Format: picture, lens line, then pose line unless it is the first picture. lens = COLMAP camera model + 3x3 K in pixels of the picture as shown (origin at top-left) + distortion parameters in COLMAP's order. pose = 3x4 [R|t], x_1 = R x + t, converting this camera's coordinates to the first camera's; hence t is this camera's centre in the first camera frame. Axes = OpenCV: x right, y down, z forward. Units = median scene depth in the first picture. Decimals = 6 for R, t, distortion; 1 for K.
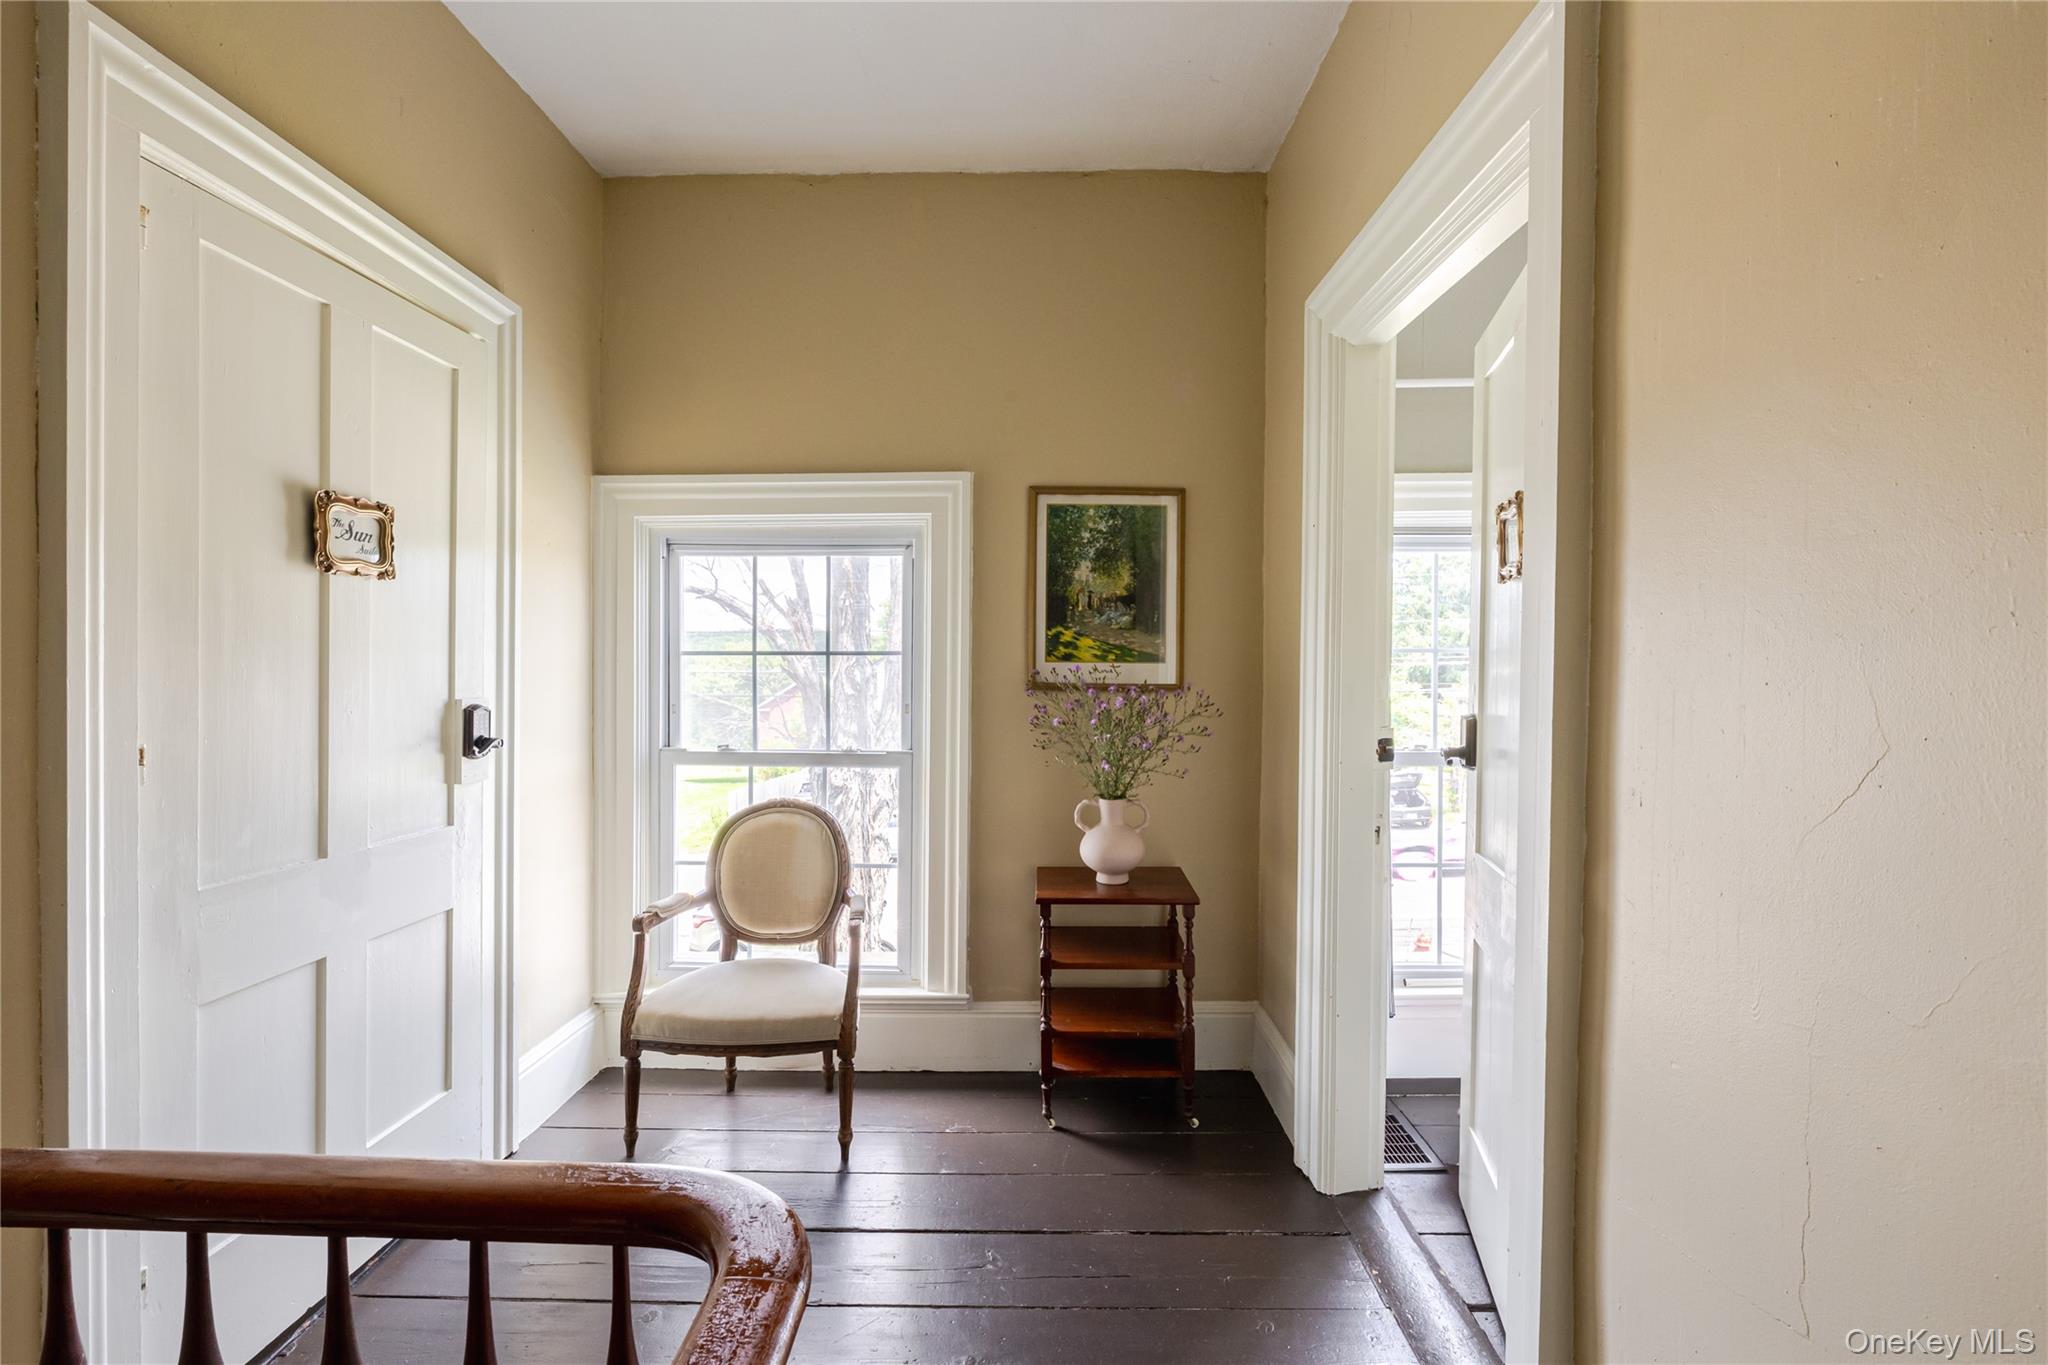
lens RADIAL K [[939.5, 0, 1021.9], [0, 939.5, 677.4], [0, 0, 1]] dist [-0.001931, -0.000044]
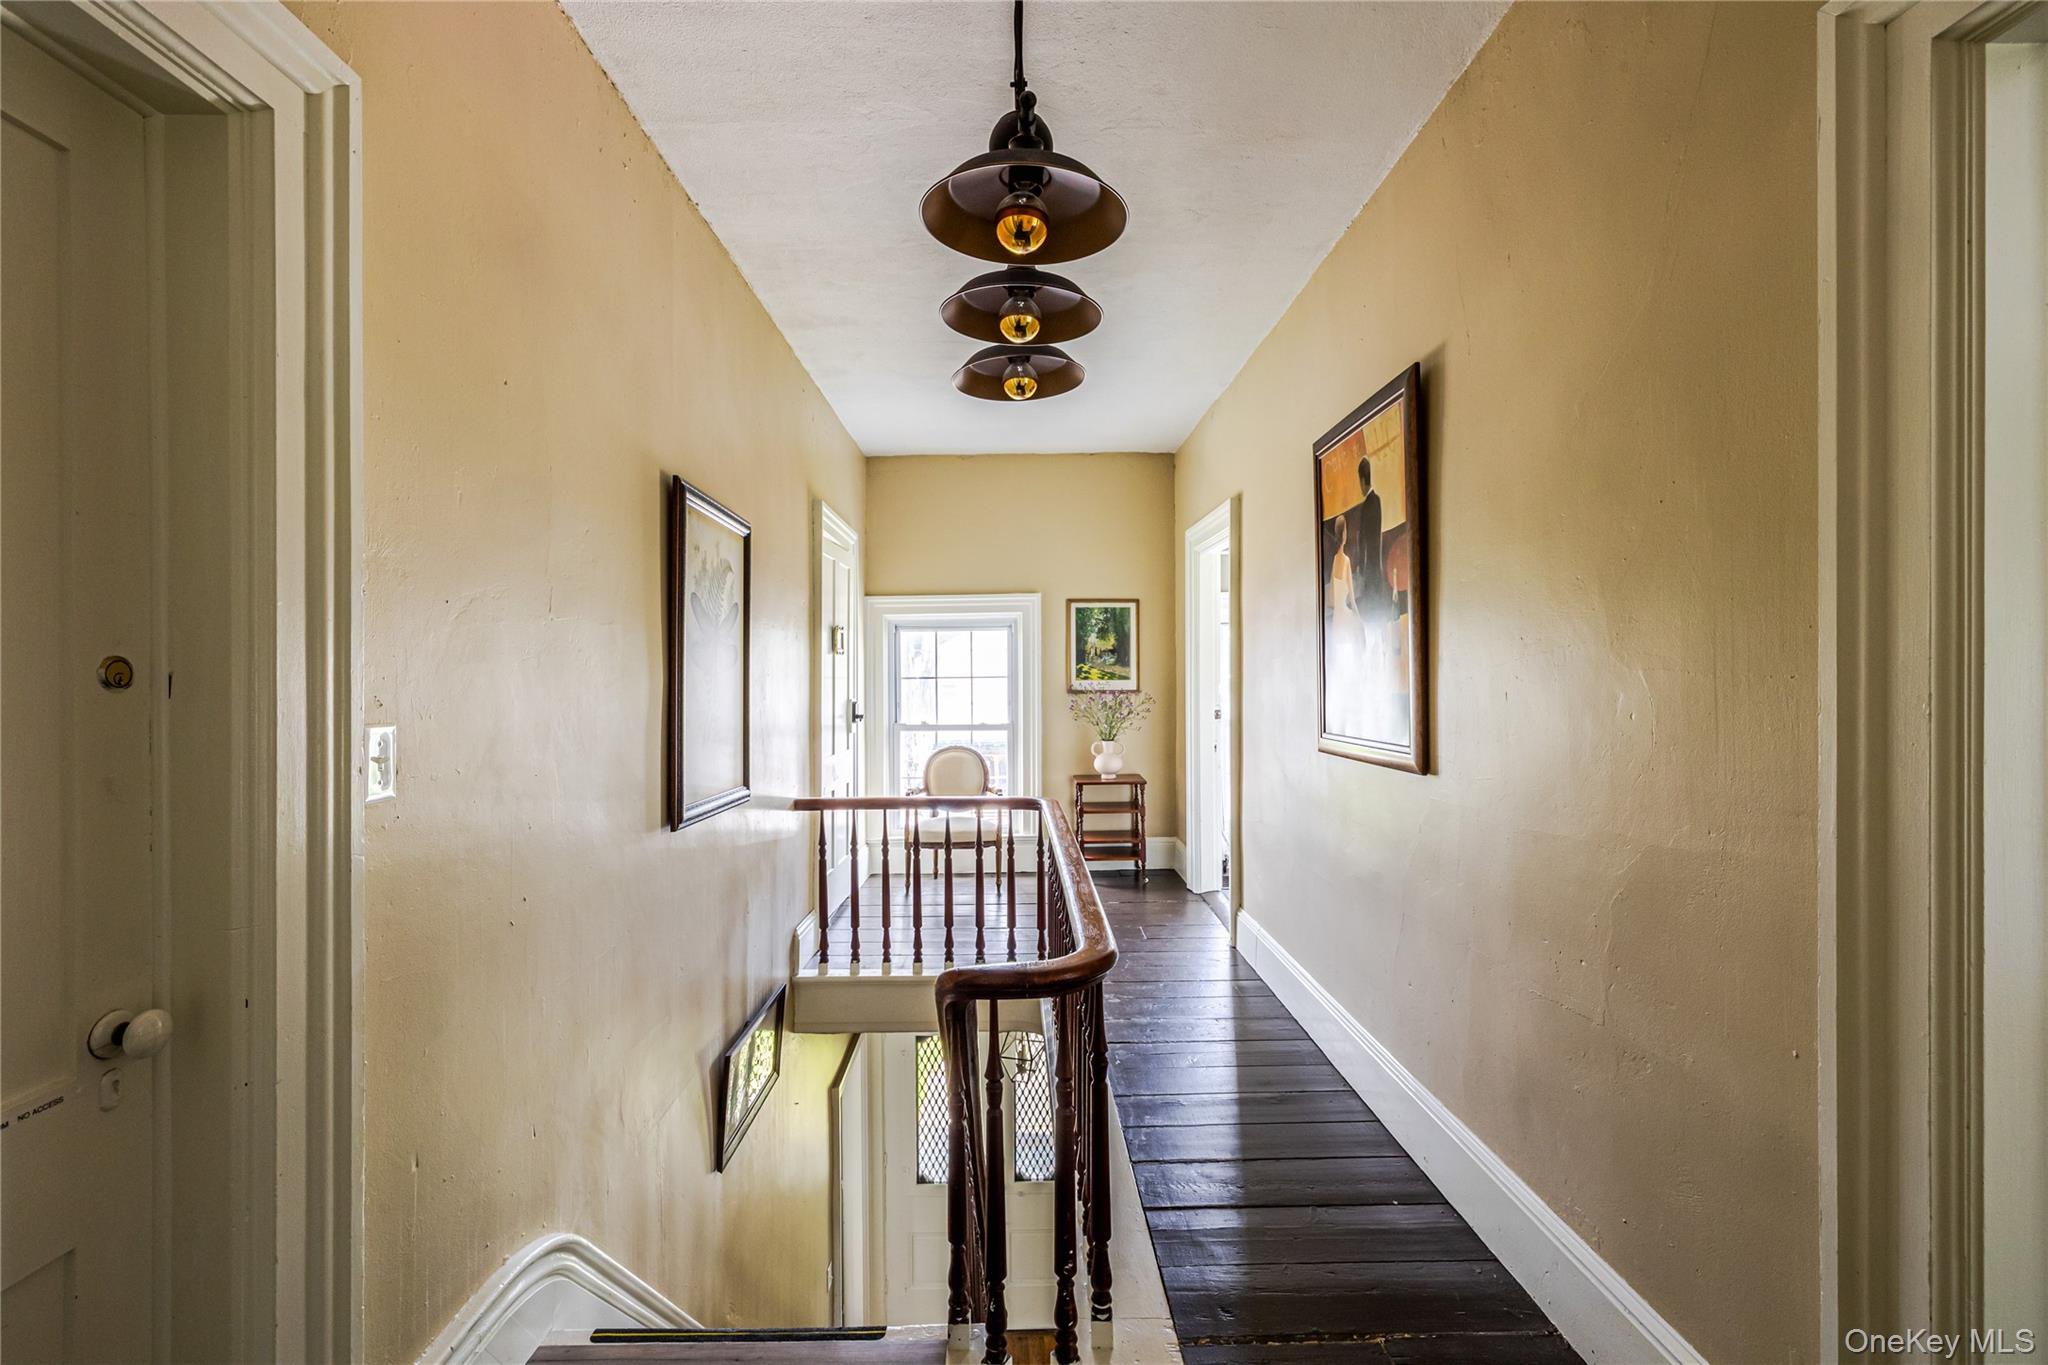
lens RADIAL K [[879.3, 0, 1022.4], [0, 879.3, 682.1], [0, 0, 1]] dist [0.000508, 0.000002]
pose [[0.999449, -0.012661, 0.030676, -0.160147], [0.012841, 0.999901, -0.005680, -0.002168], [-0.030601, 0.006071, 0.999513, -1.021205]]
